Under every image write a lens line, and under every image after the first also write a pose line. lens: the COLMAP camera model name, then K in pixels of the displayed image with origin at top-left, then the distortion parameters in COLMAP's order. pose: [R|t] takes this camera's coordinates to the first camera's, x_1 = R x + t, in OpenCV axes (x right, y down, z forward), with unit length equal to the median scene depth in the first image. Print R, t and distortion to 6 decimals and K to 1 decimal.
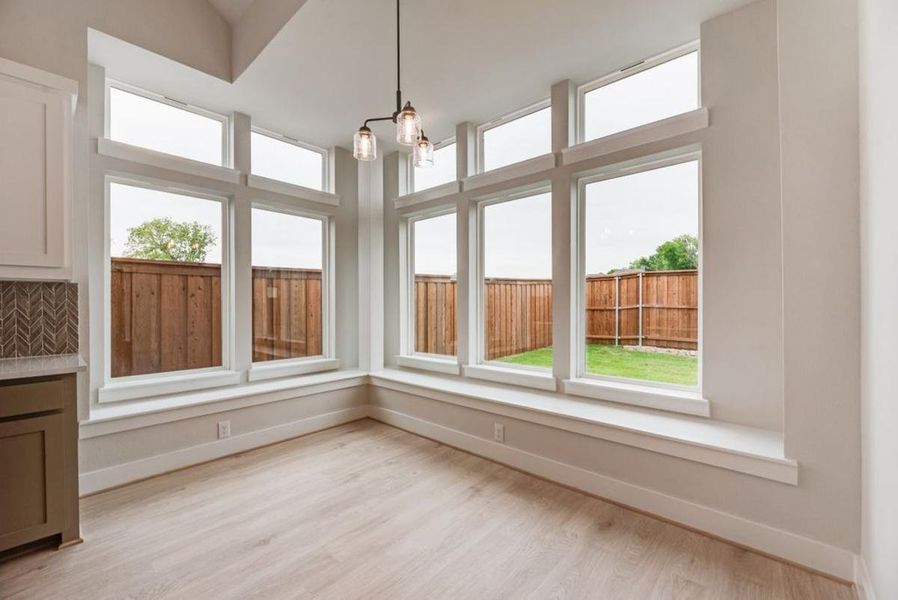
lens RADIAL K [[371.8, 0, 449.3], [0, 371.8, 302.1], [0, 0, 1]] dist [0.000118, 0.000105]
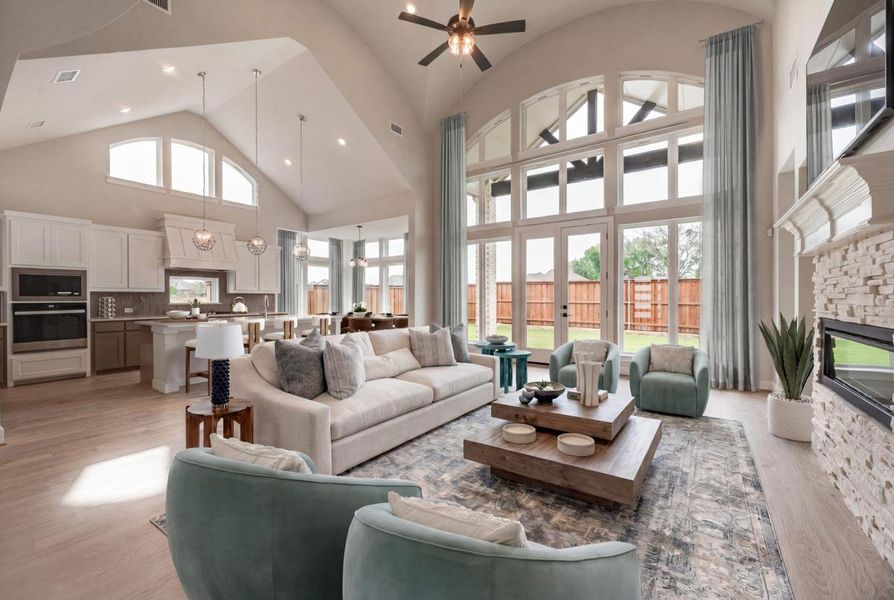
lens RADIAL K [[356.1, 0, 447.0], [0, 356.1, 300.0], [0, 0, 1]] dist [0.000347, 0.005113]
pose [[0.993188, 0.001528, 0.116511, 0.193451], [-0.002146, 0.999984, 0.005179, -0.005672], [-0.116501, -0.005394, 0.993176, -1.618523]]
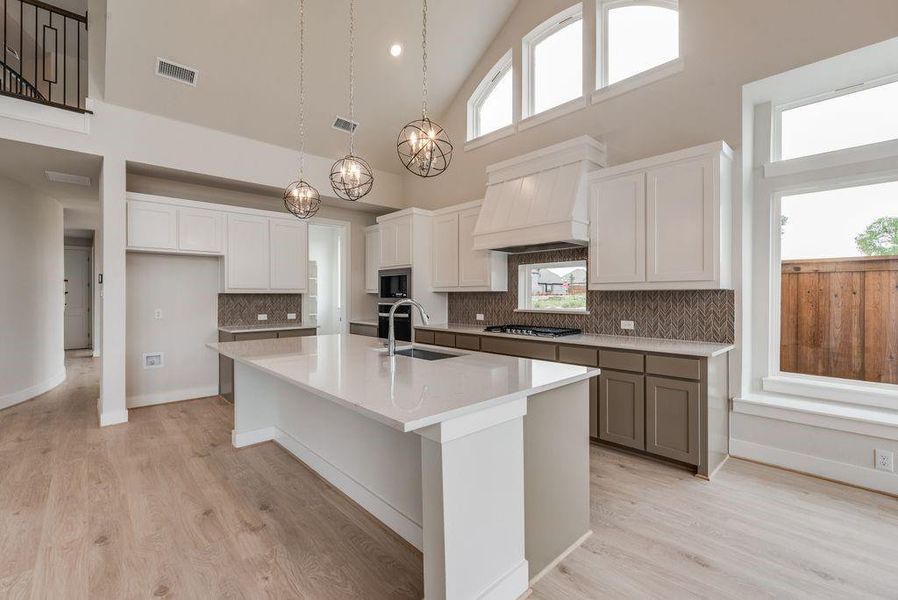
lens RADIAL K [[387.5, 0, 451.6], [0, 387.5, 296.6], [0, 0, 1]] dist [-0.000695, 0.000118]
pose [[-0.071930, 0.005354, -0.997395, 0.237610], [0.000403, 0.999986, 0.005339, -0.020166], [0.997410, -0.000018, -0.071932, 0.072684]]
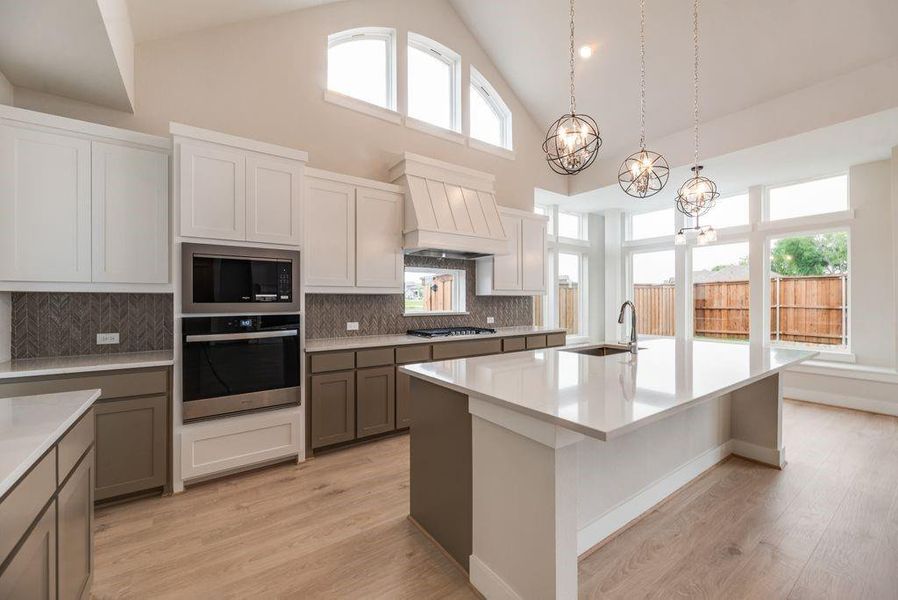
lens RADIAL K [[362.7, 0, 464.5], [0, 362.7, 298.0], [0, 0, 1]] dist [0.020935, -0.000100]
pose [[0.982175, 0.001070, -0.187964, -0.550084], [-0.002186, 0.999981, -0.005732, -0.014376], [0.187954, 0.006041, 0.982159, -0.754552]]
